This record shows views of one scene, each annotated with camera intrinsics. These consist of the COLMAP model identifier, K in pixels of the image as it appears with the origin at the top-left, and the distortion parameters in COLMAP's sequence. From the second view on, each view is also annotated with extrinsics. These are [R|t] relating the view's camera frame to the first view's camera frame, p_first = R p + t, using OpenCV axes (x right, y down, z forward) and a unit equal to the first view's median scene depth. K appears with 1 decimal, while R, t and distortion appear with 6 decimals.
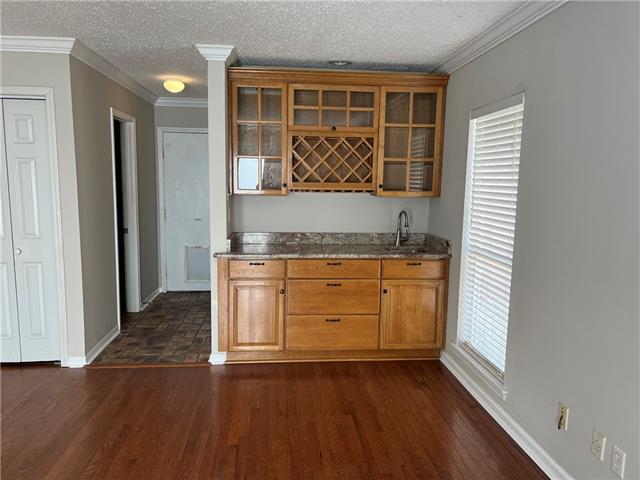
lens RADIAL K [[486.1, 0, 322.2], [0, 486.1, 246.3], [0, 0, 1]] dist [0.062450, -0.067860]
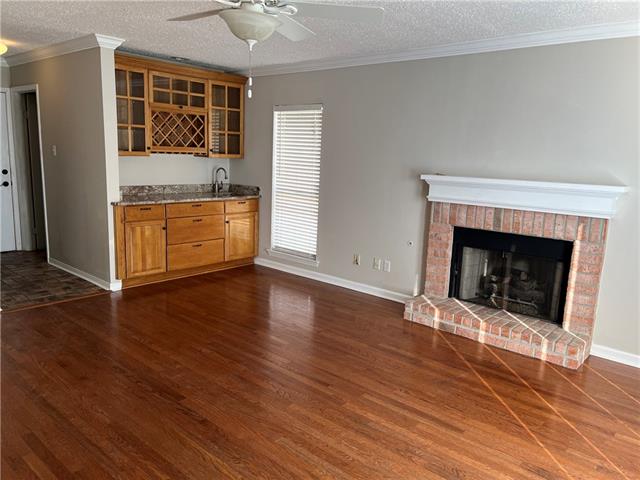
lens RADIAL K [[486.1, 0, 323.7], [0, 486.1, 236.1], [0, 0, 1]] dist [0.062450, -0.067860]
pose [[0.724498, -0.104282, 0.681342, -0.653665], [0.061358, 0.994322, 0.086940, 0.022417], [-0.686540, -0.021182, 0.726783, -0.276446]]
